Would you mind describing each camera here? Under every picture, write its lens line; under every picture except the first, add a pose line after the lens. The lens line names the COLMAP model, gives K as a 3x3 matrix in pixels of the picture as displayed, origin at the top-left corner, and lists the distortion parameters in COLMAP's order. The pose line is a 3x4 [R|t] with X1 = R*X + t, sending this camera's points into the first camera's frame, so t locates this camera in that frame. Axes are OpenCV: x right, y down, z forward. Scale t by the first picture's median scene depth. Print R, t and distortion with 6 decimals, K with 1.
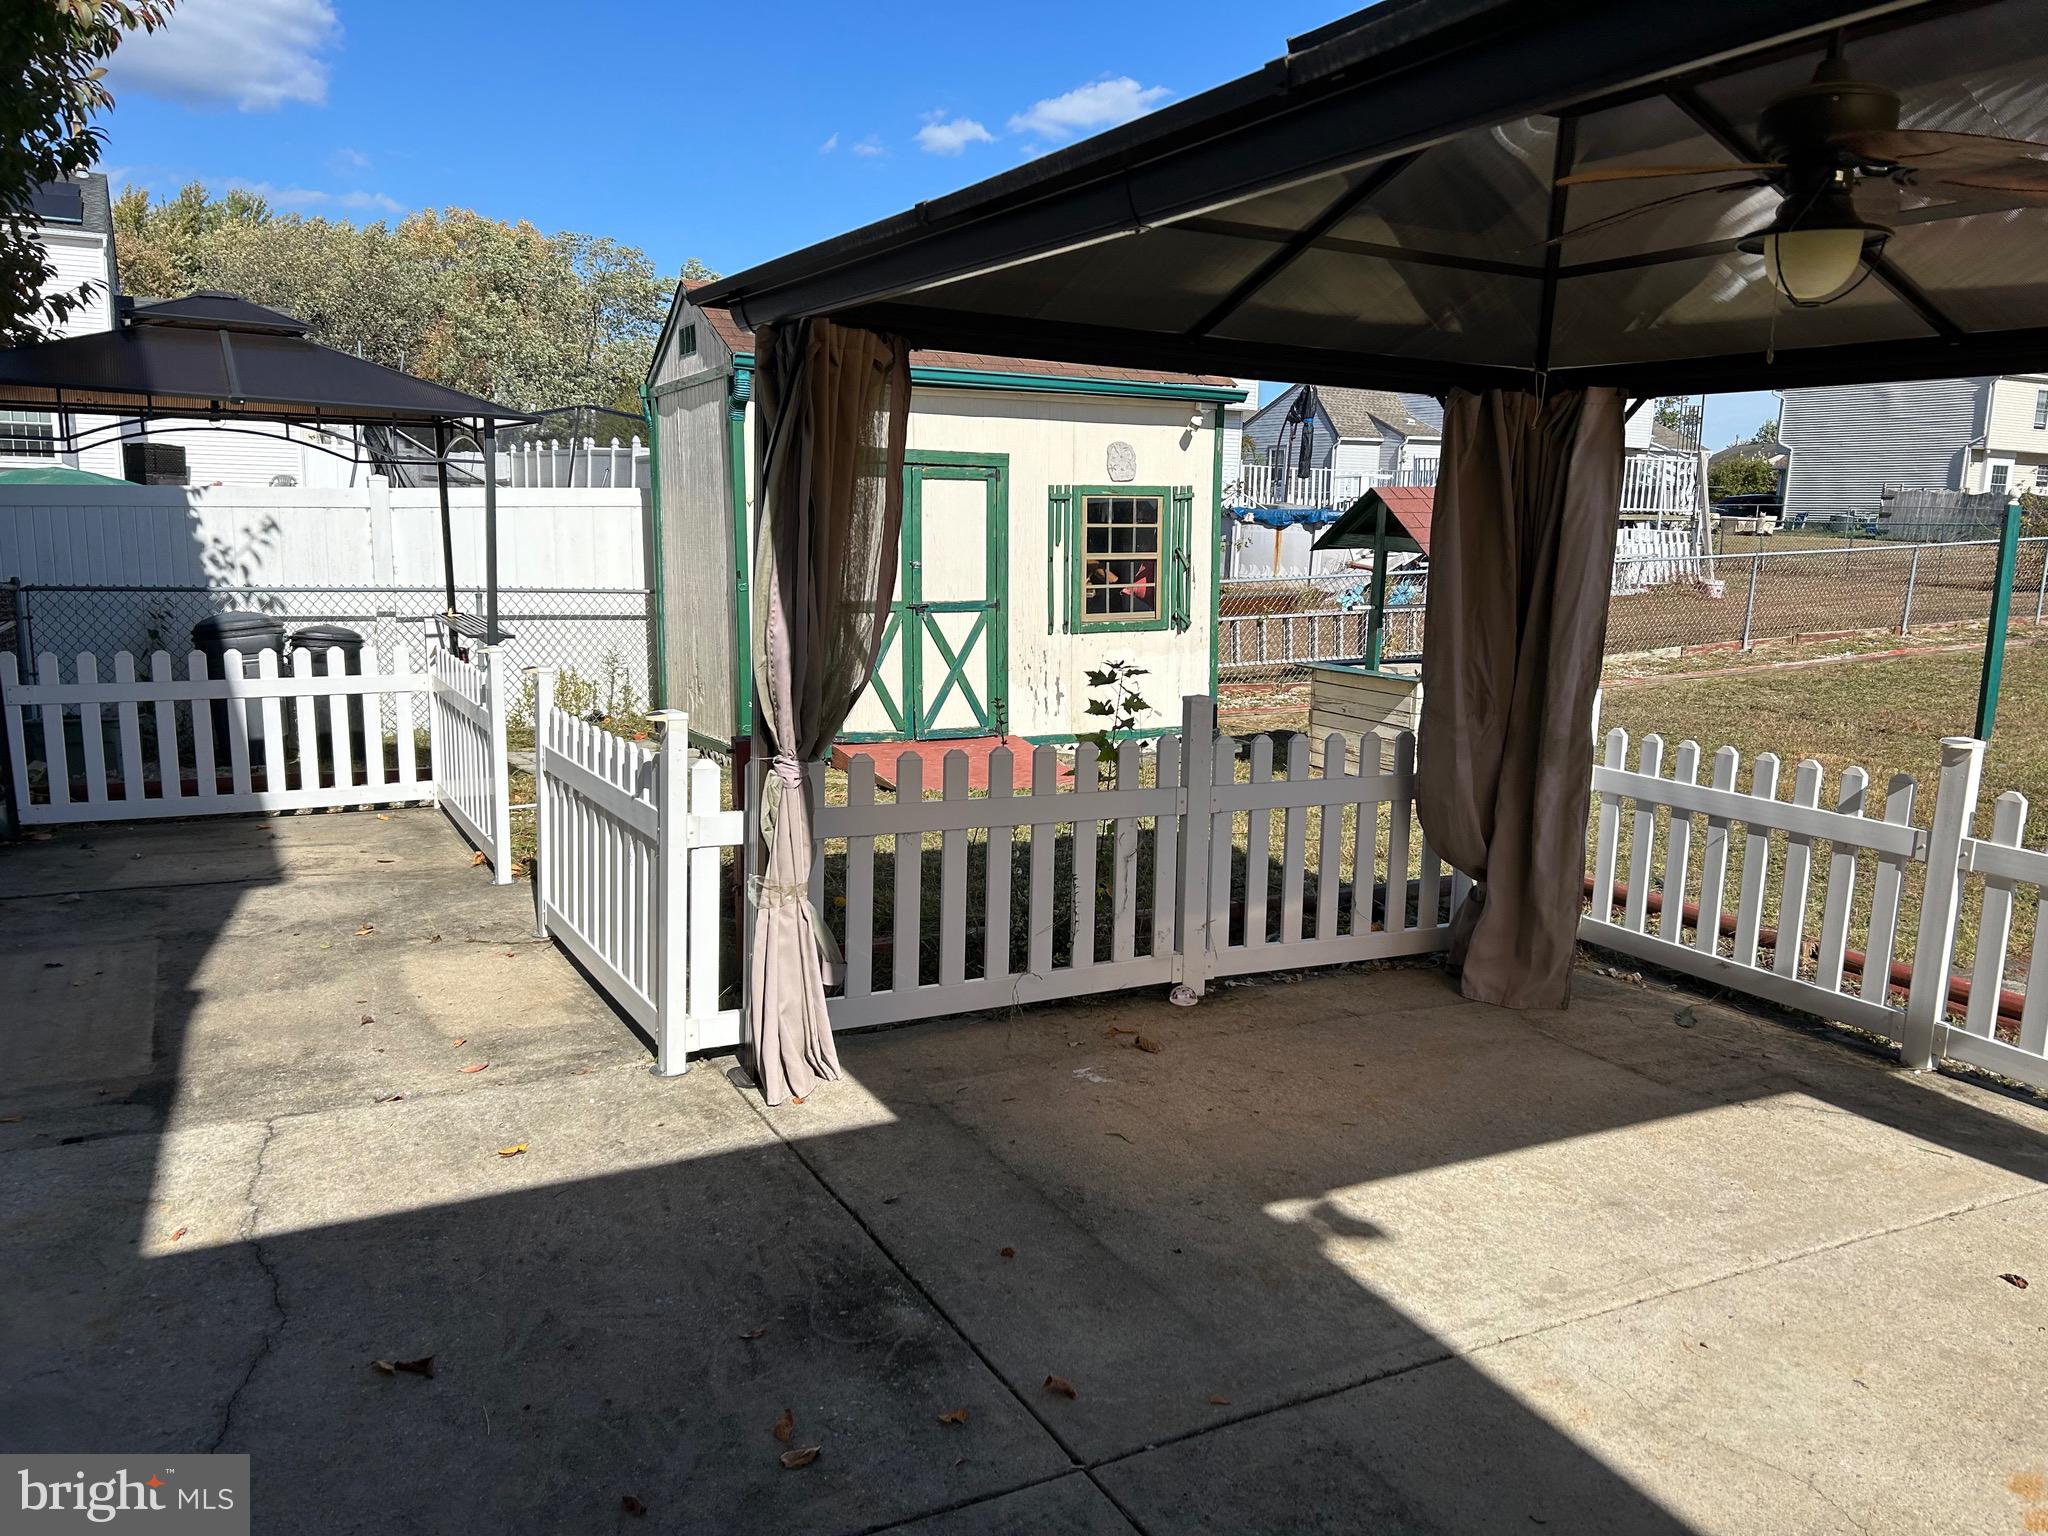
lens RADIAL K [[1550.7, 0, 1029.1], [0, 1550.7, 765.6], [0, 0, 1]] dist [0.042257, -0.025408]
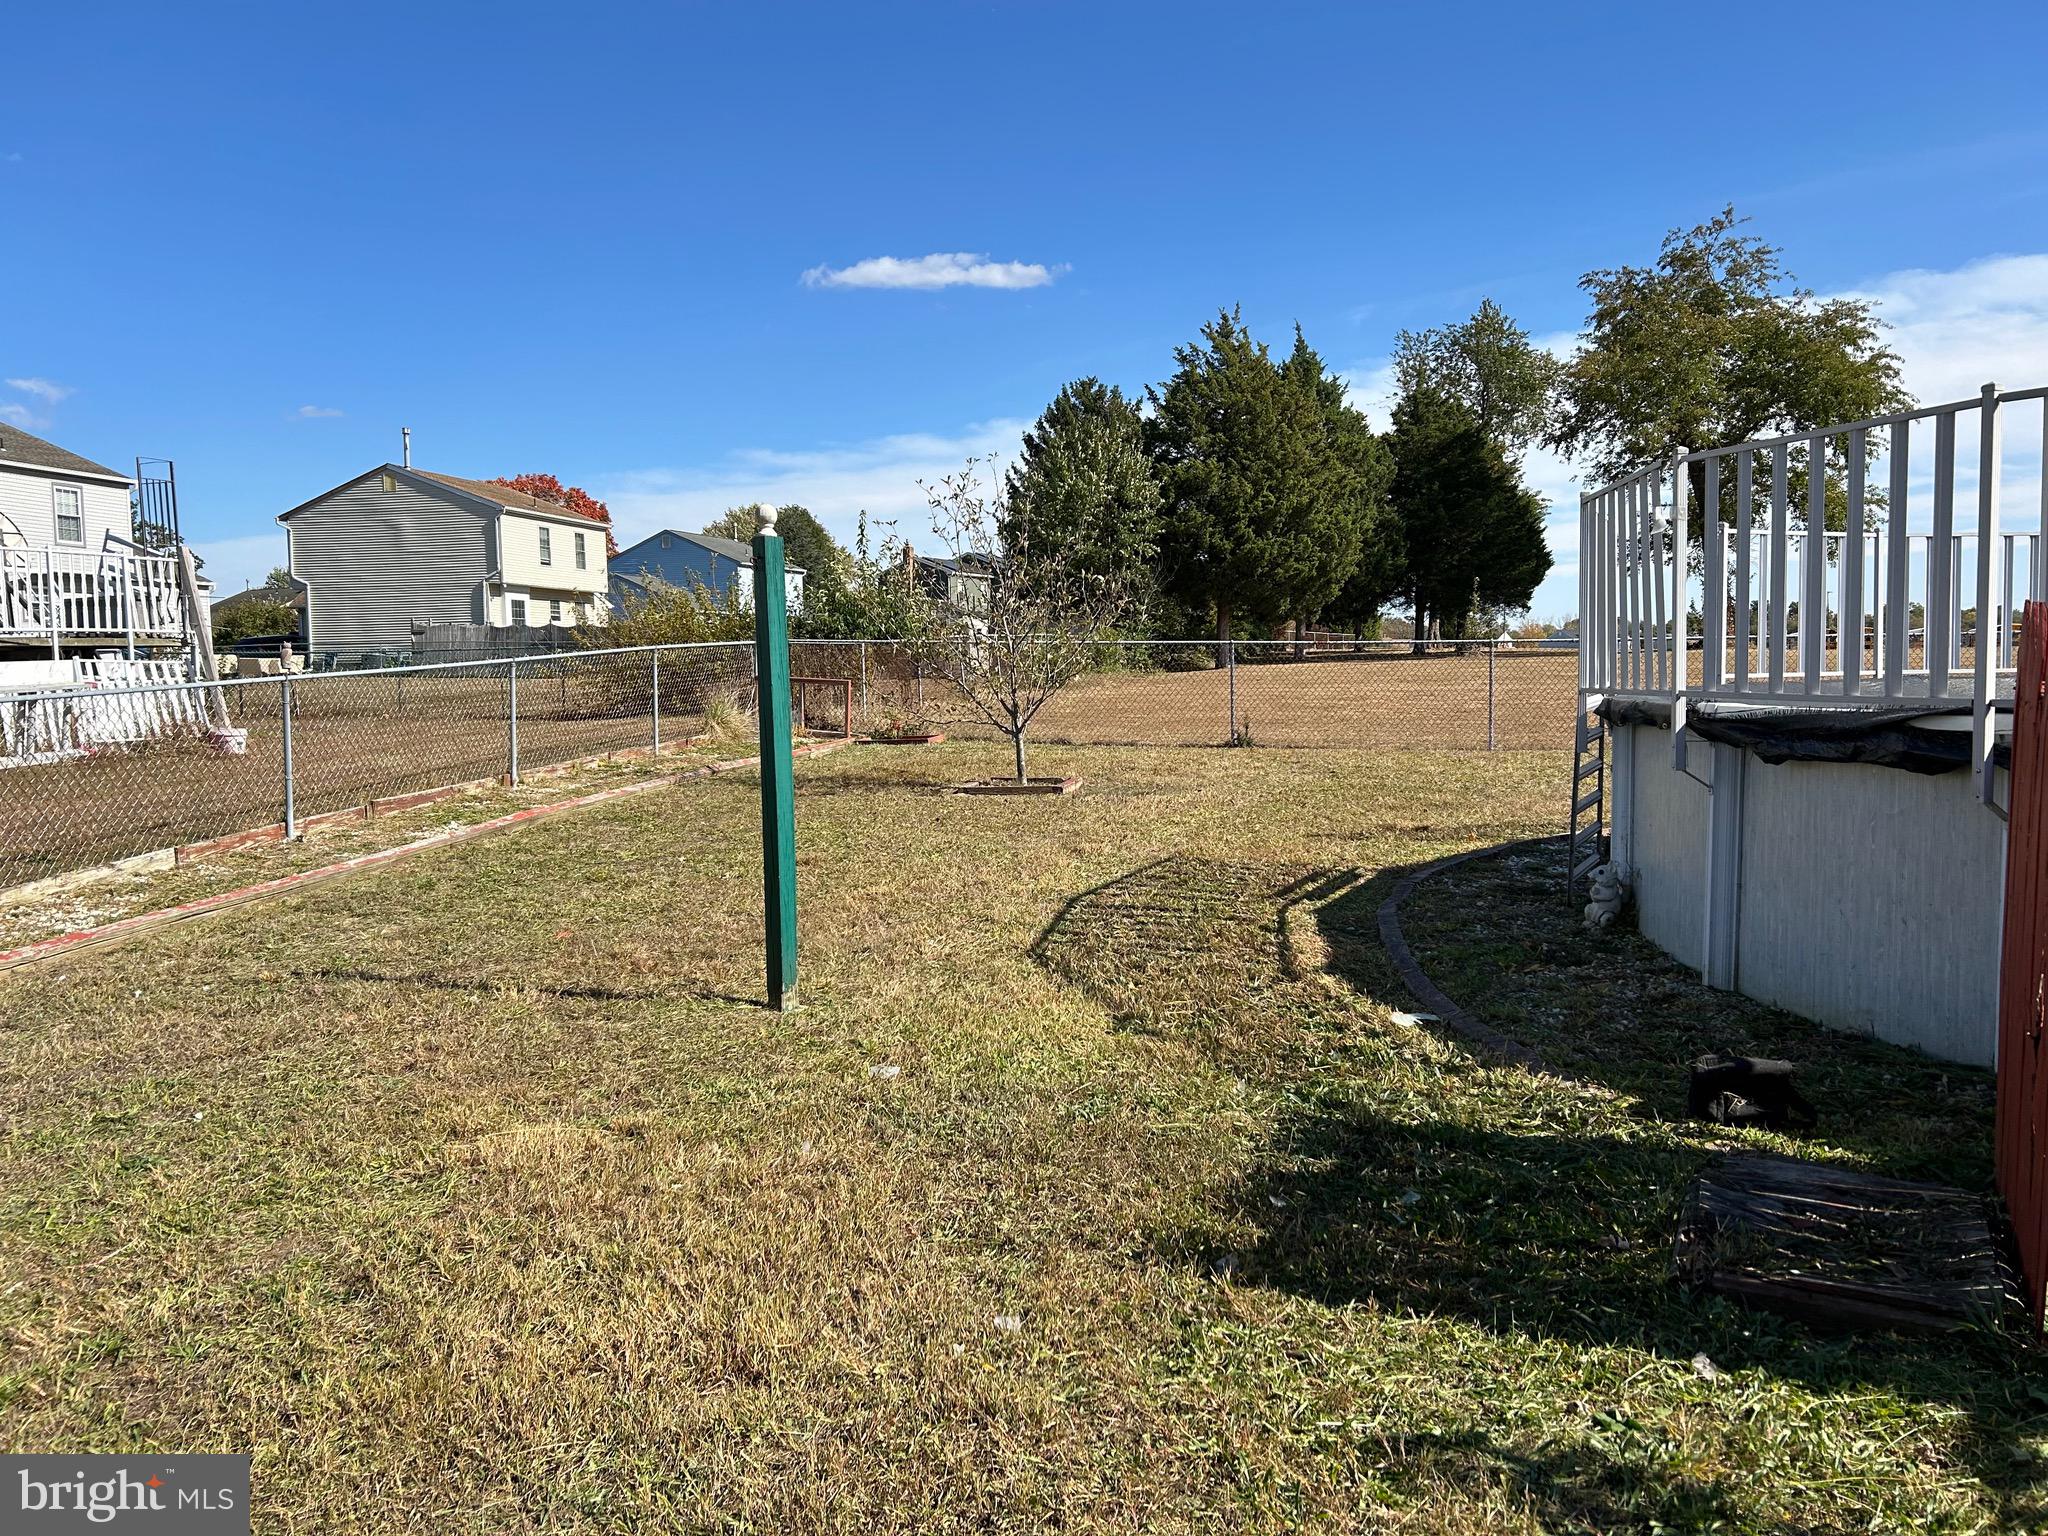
lens RADIAL K [[1550.7, 0, 1034.1], [0, 1550.7, 763.9], [0, 0, 1]] dist [0.042257, -0.025408]
pose [[0.637591, -0.088305, 0.765297, 0.129058], [0.161634, 0.986631, -0.020818, -0.030397], [-0.753228, 0.136972, 0.643340, 0.279055]]
